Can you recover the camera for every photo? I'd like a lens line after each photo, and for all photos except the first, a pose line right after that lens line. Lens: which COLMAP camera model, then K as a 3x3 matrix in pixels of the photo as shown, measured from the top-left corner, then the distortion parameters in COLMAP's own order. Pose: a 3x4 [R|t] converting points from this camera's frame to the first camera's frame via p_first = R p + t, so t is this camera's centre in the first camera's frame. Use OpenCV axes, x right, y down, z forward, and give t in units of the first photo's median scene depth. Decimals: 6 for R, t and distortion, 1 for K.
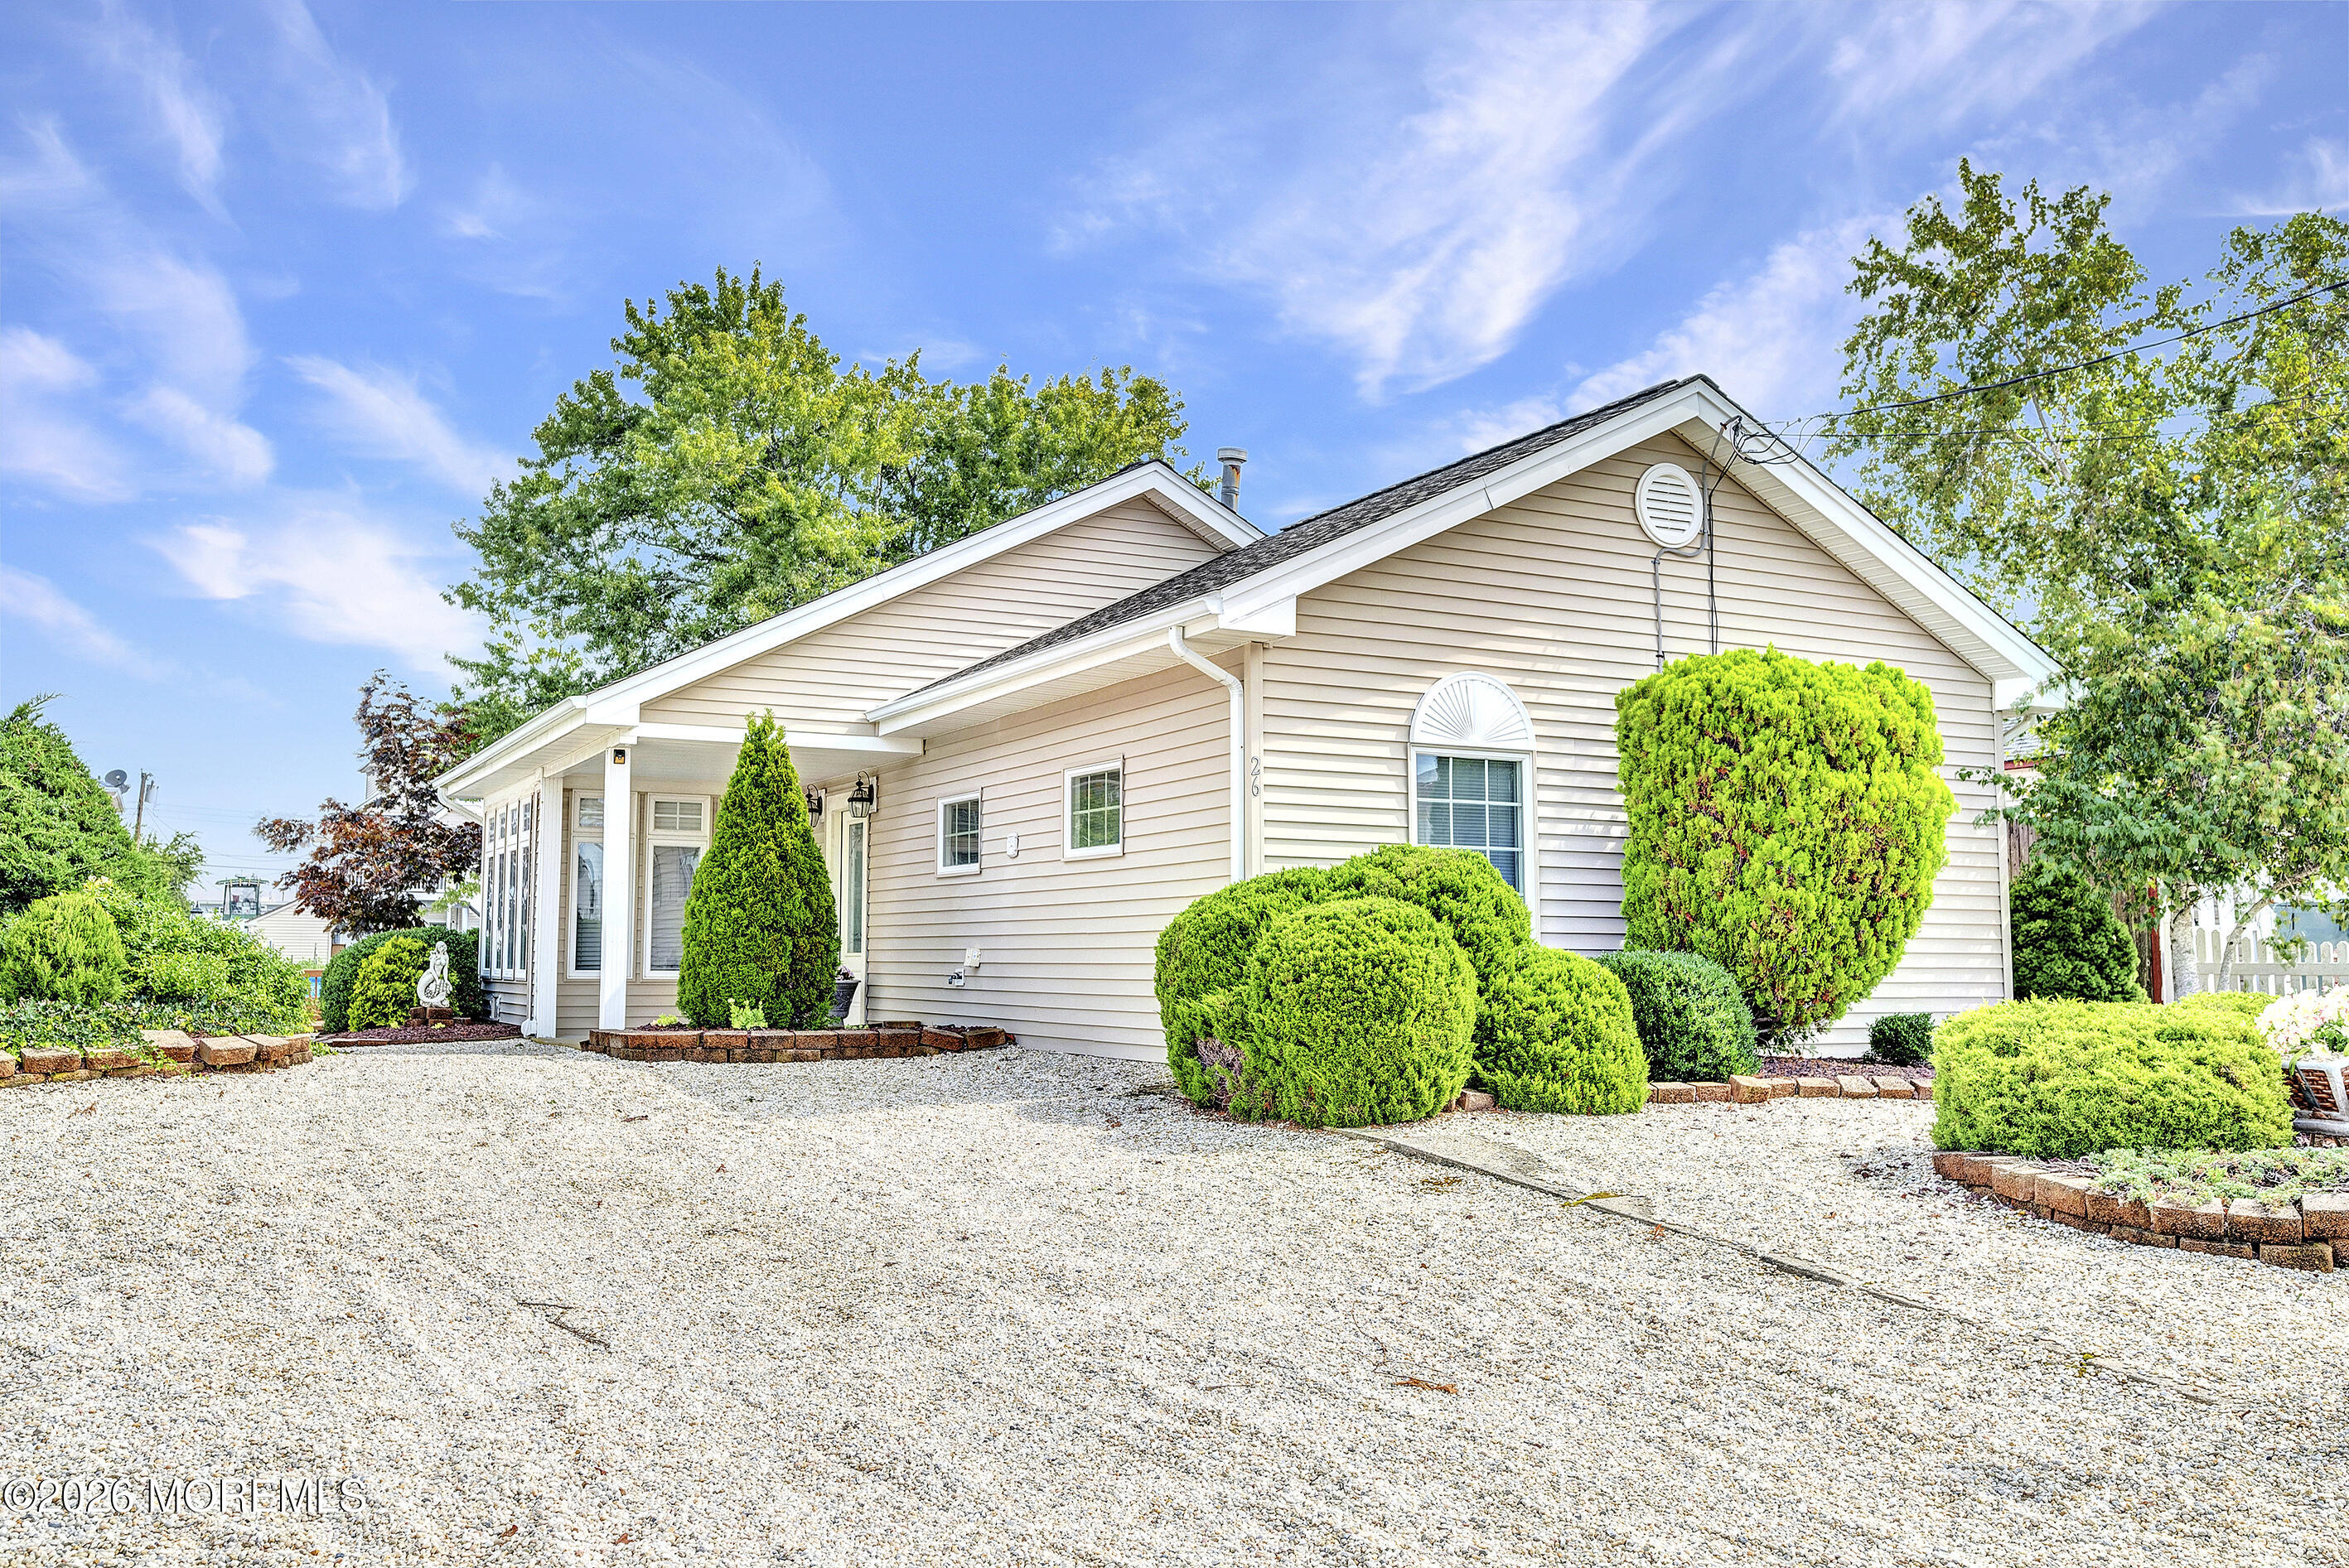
lens RADIAL K [[1900.2, 0, 1168.3], [0, 1900.2, 798.6], [0, 0, 1]] dist [-0.013999, 0.005147]
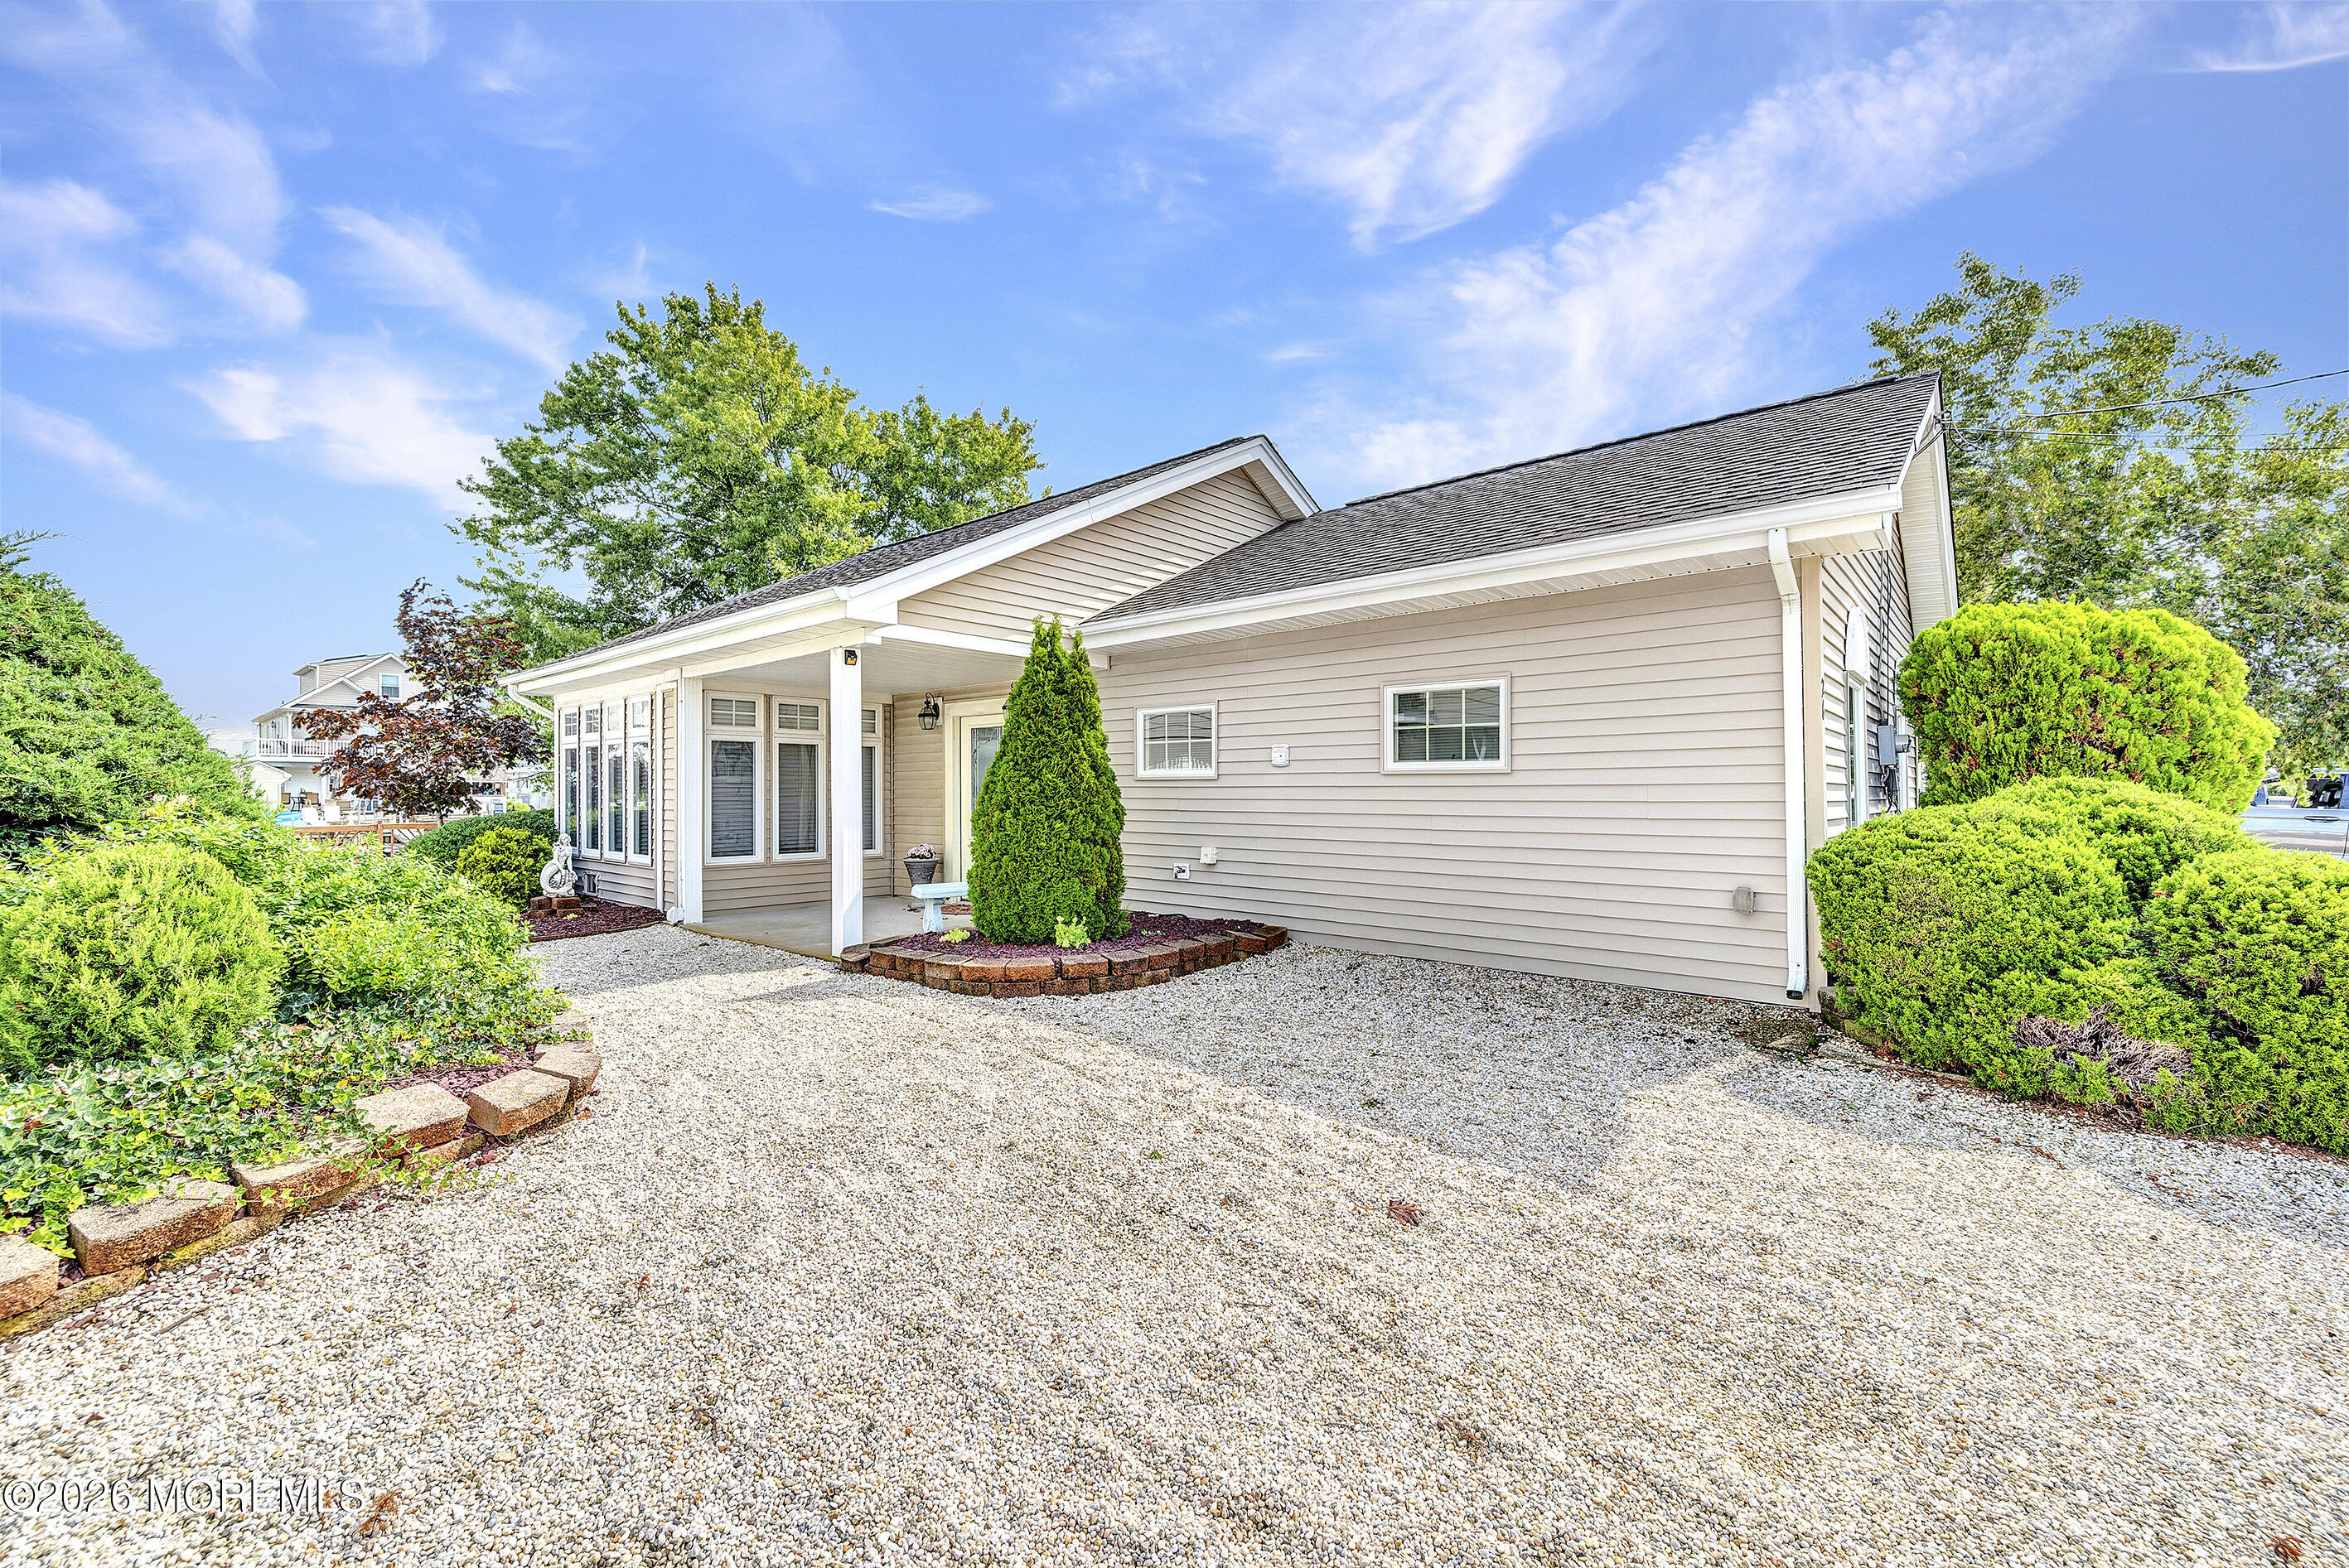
lens RADIAL K [[921.6, 0, 1164.2], [0, 921.6, 792.5], [0, 0, 1]] dist [-0.000576, -0.000289]
pose [[0.933412, -0.006055, 0.358755, -0.343301], [-0.025271, 0.996265, 0.082565, 0.003981], [-0.357915, -0.086133, 0.929773, 0.553461]]
